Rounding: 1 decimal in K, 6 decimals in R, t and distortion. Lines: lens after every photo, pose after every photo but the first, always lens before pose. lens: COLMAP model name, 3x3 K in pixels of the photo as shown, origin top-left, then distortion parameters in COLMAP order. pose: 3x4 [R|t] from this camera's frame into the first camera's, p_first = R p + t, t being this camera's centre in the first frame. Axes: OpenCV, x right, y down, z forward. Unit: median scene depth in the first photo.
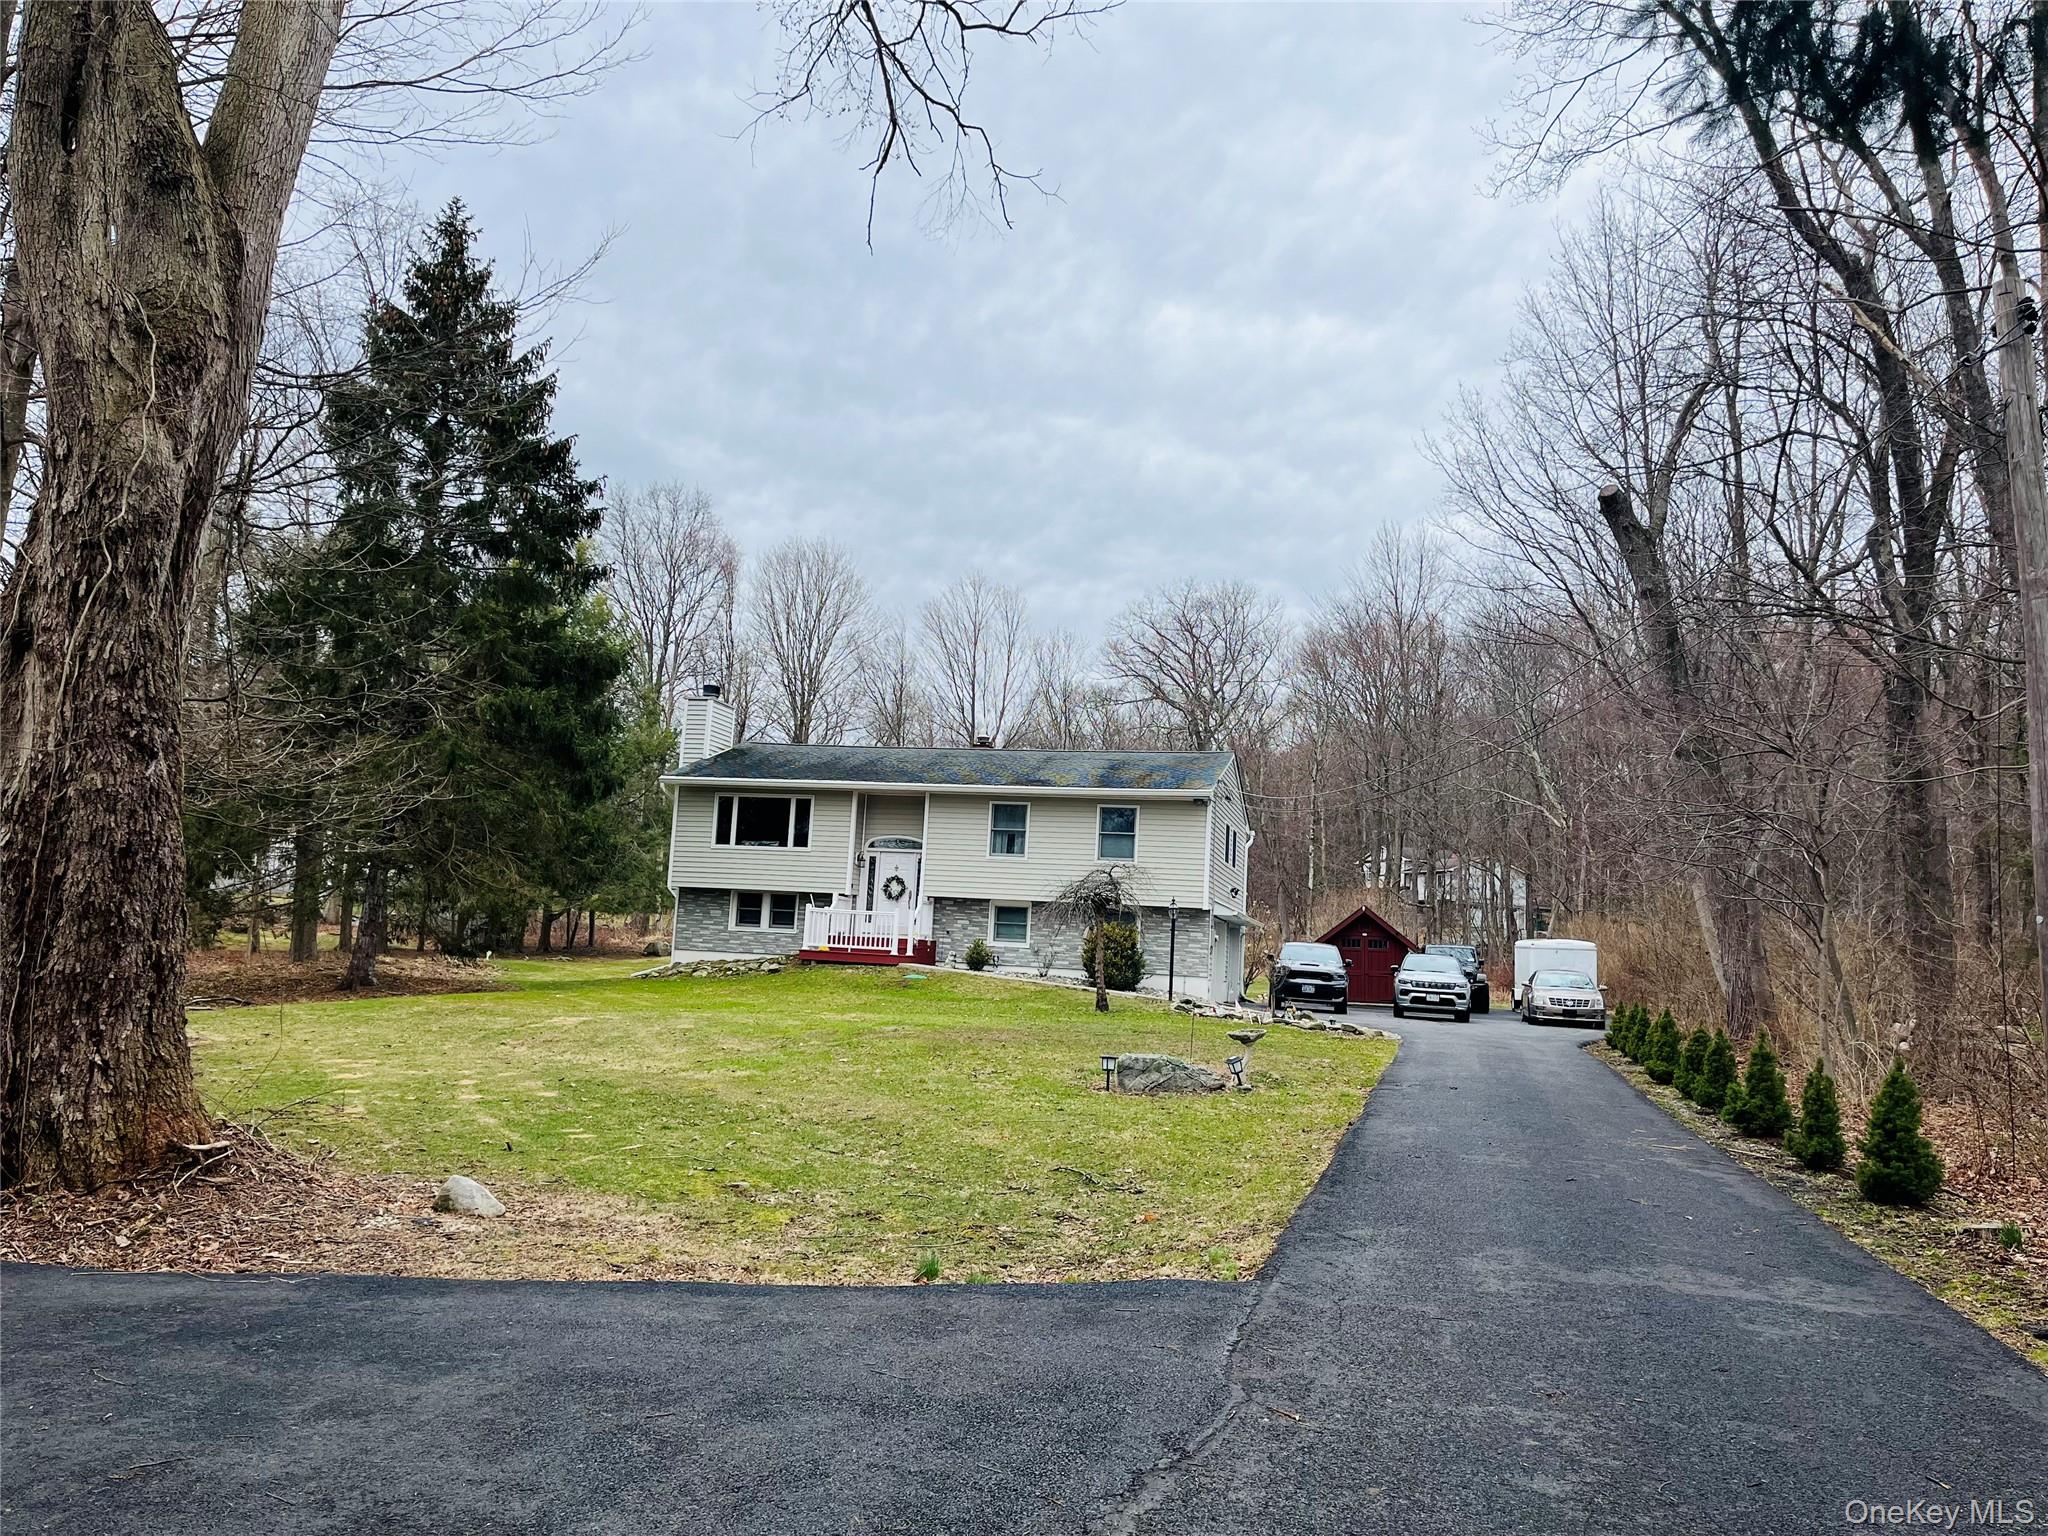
lens RADIAL K [[1555.4, 0, 1033.6], [0, 1555.4, 746.2], [0, 0, 1]] dist [0.063353, -0.087936]
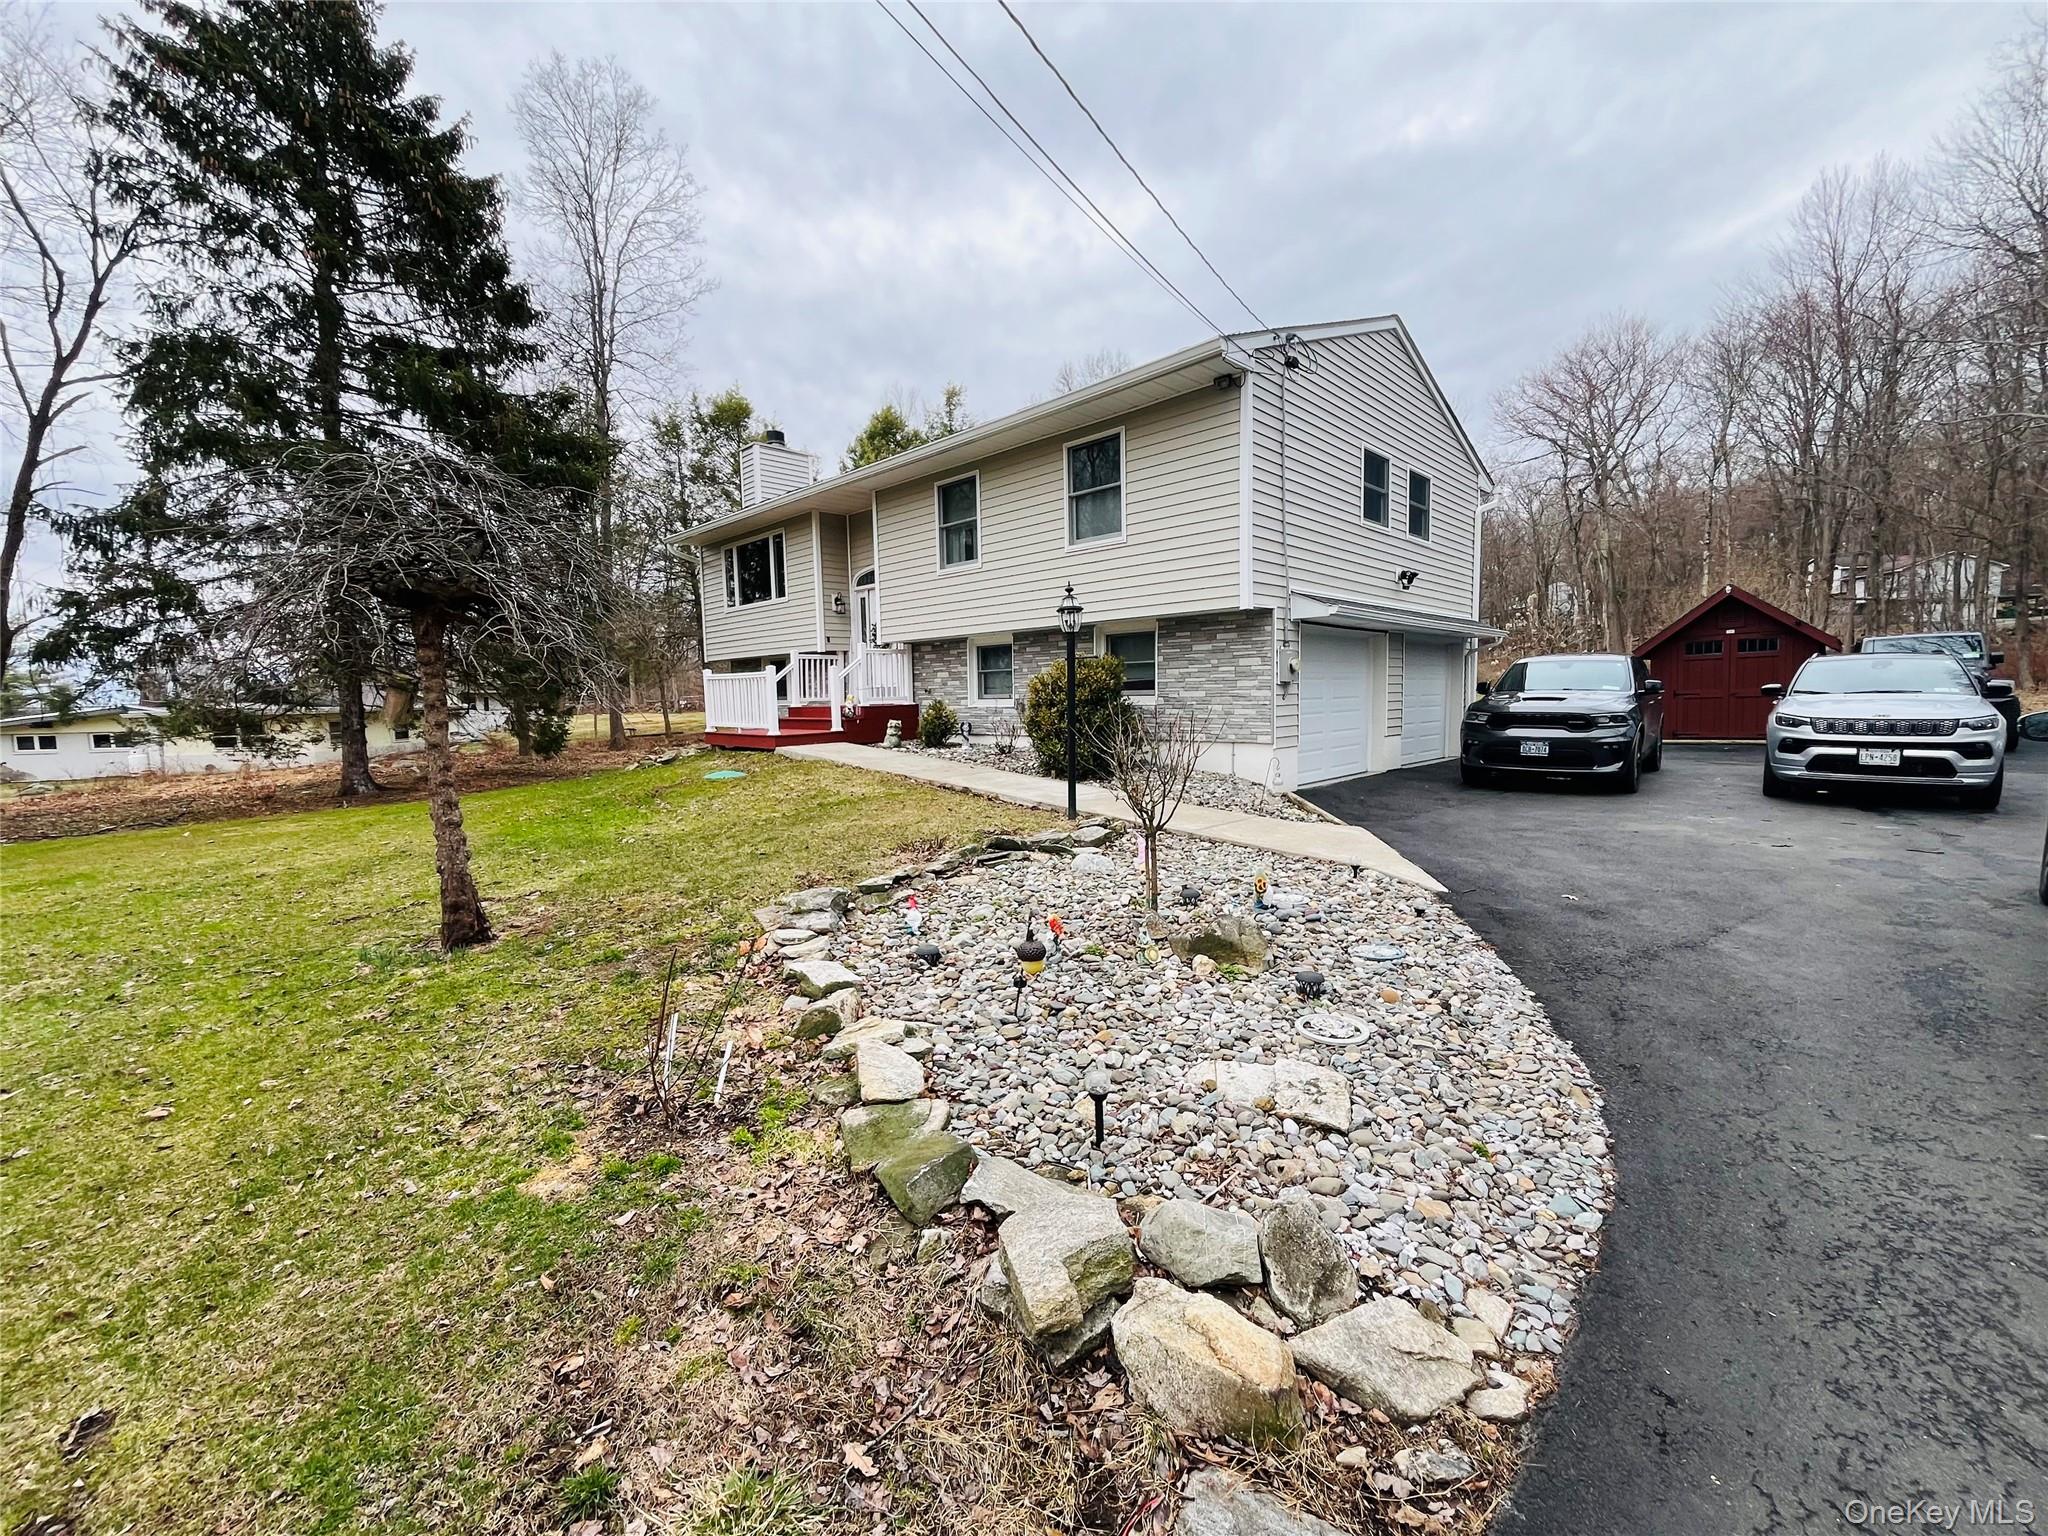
lens RADIAL K [[839.6, 0, 1020.5], [0, 839.6, 771.8], [0, 0, 1]] dist [-0.006096, 0.001287]
pose [[0.852610, -0.024997, -0.521950, 0.175036], [0.140670, 0.972961, 0.183188, 0.090973], [0.503258, -0.229611, 0.833073, 0.693624]]
